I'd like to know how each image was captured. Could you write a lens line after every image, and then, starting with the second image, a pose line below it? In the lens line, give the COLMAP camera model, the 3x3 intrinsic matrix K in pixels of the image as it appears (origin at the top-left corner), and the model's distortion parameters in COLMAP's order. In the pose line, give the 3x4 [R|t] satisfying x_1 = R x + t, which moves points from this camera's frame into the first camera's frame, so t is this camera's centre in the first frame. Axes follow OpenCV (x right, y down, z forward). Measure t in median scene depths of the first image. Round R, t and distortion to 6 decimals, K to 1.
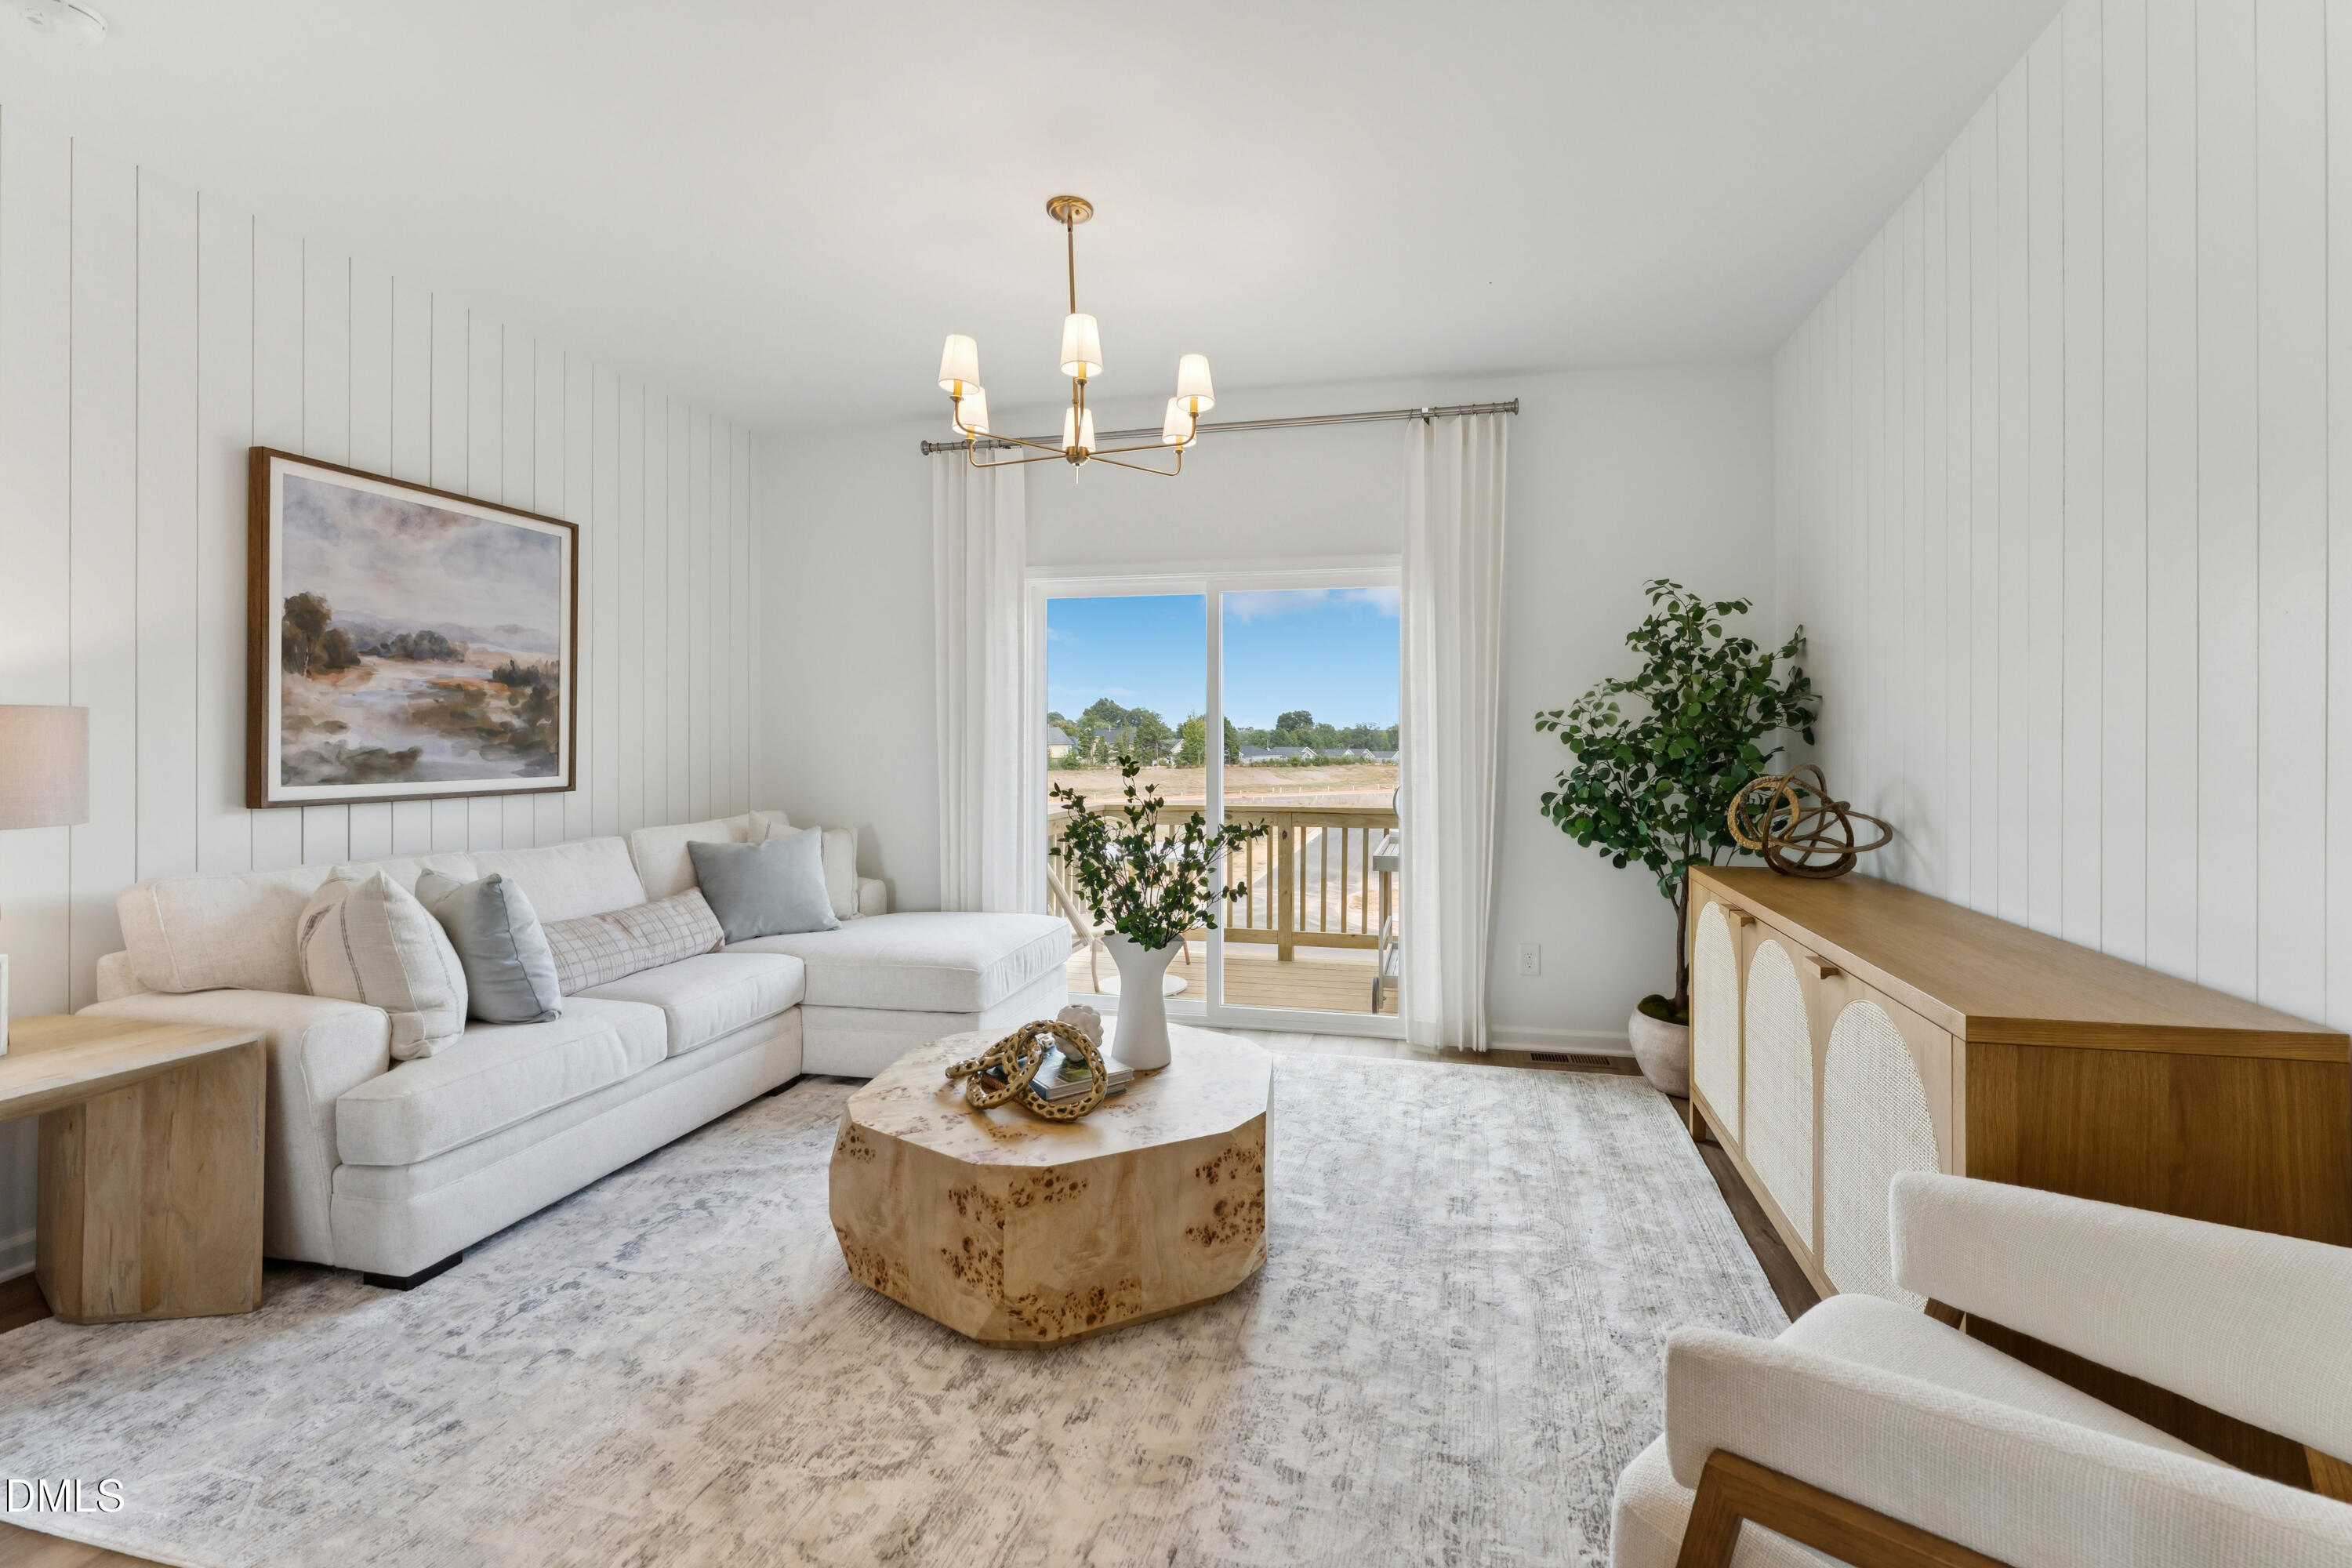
lens RADIAL K [[981.2, 0, 1223.6], [0, 981.2, 740.4], [0, 0, 1]] dist [0.002280, -0.000084]
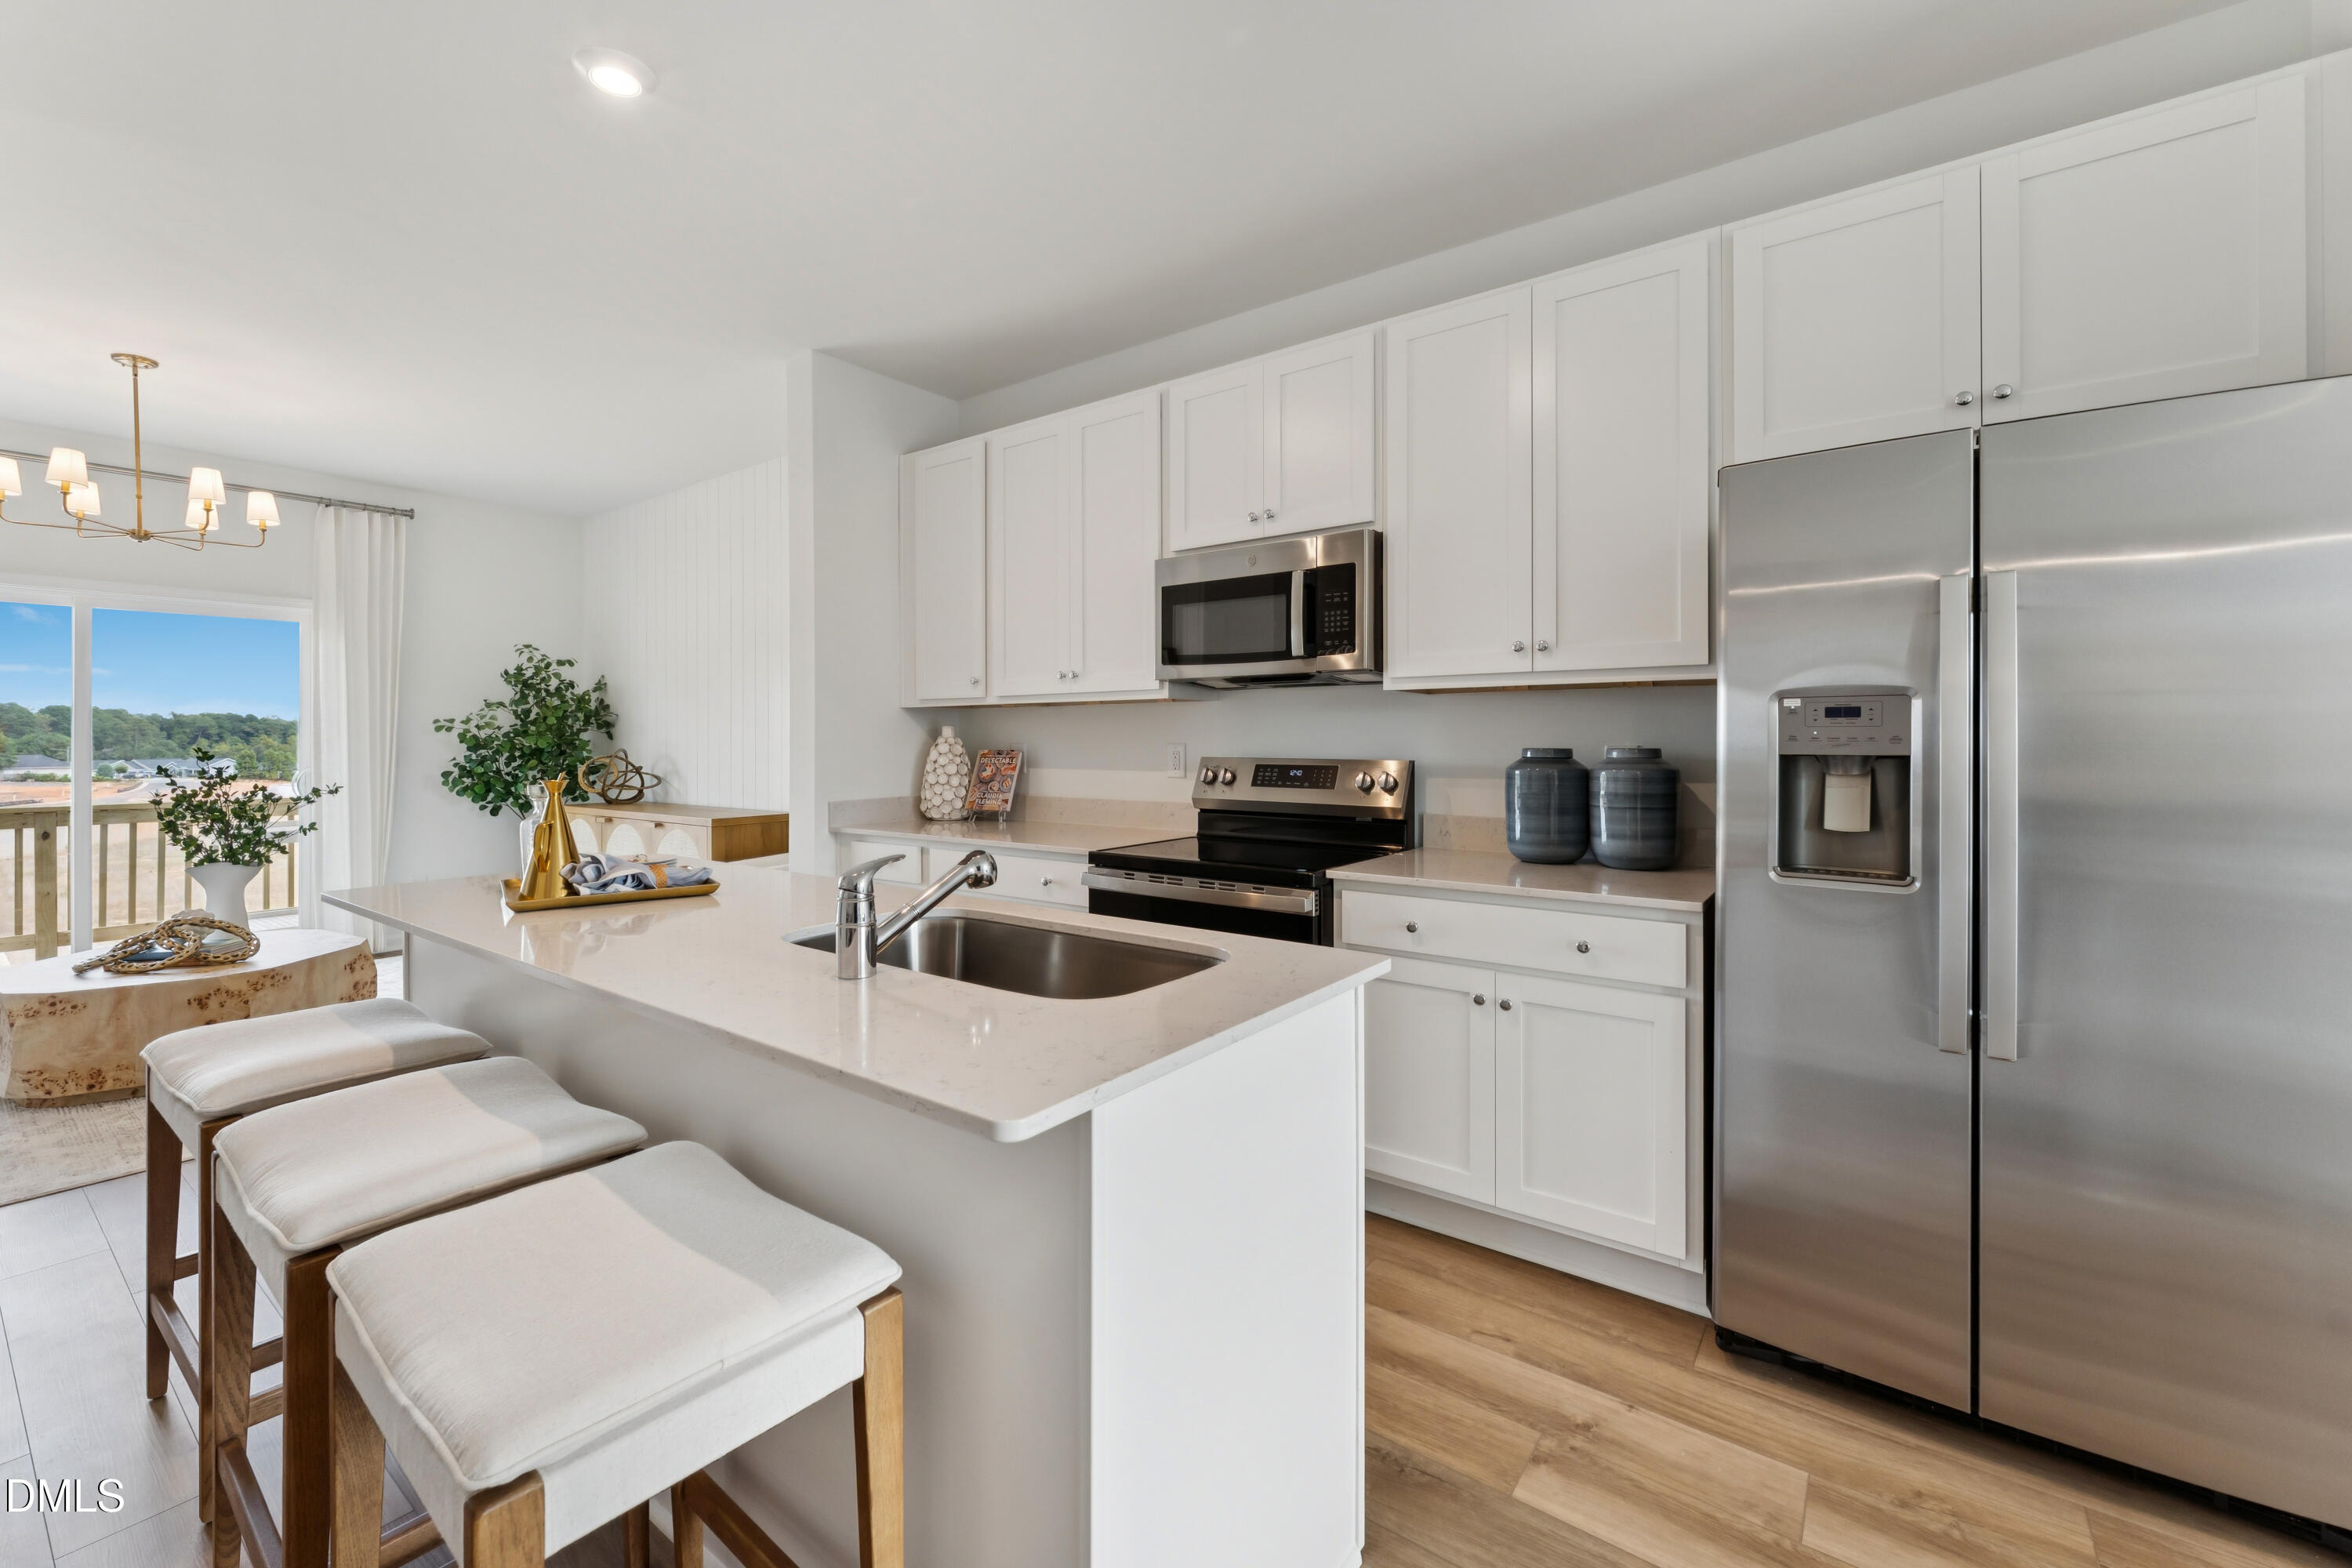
lens RADIAL K [[981.2, 0, 1223.6], [0, 981.2, 740.4], [0, 0, 1]] dist [0.002280, -0.000084]
pose [[0.362730, -0.001530, 0.931893, -0.683706], [0.002365, 0.999997, 0.000722, 0.005902], [-0.931891, 0.001942, 0.362733, -0.728759]]
